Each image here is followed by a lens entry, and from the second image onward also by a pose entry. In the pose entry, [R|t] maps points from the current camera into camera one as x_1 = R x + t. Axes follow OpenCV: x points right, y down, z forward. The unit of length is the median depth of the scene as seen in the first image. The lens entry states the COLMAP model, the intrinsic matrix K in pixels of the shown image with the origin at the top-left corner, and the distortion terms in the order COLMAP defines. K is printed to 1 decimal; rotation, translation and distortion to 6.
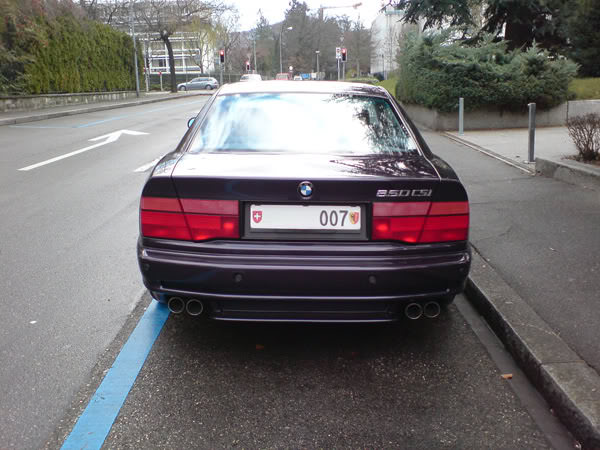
lens RADIAL K [[617.6, 0, 302.3], [0, 617.6, 224.7], [0, 0, 1]] dist [-0.044009, 0.000000]
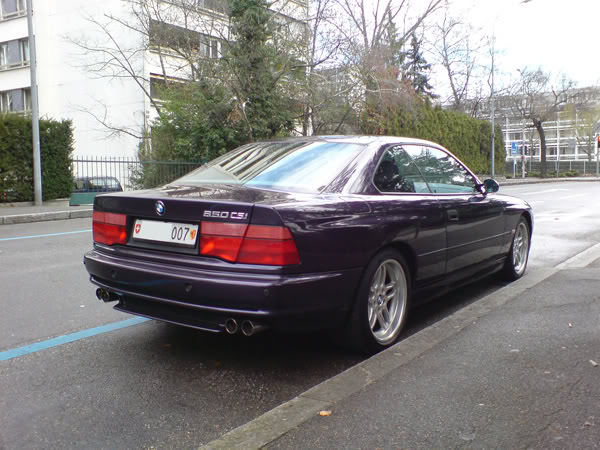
lens RADIAL K [[617.6, 0, 302.5], [0, 617.6, 225.9], [0, 0, 1]] dist [-0.044009, 0.000000]
pose [[0.802624, 0.052121, -0.594204, 0.938680], [-0.135322, 0.986112, -0.096290, 0.056756], [0.580933, 0.157693, 0.798530, 0.190858]]
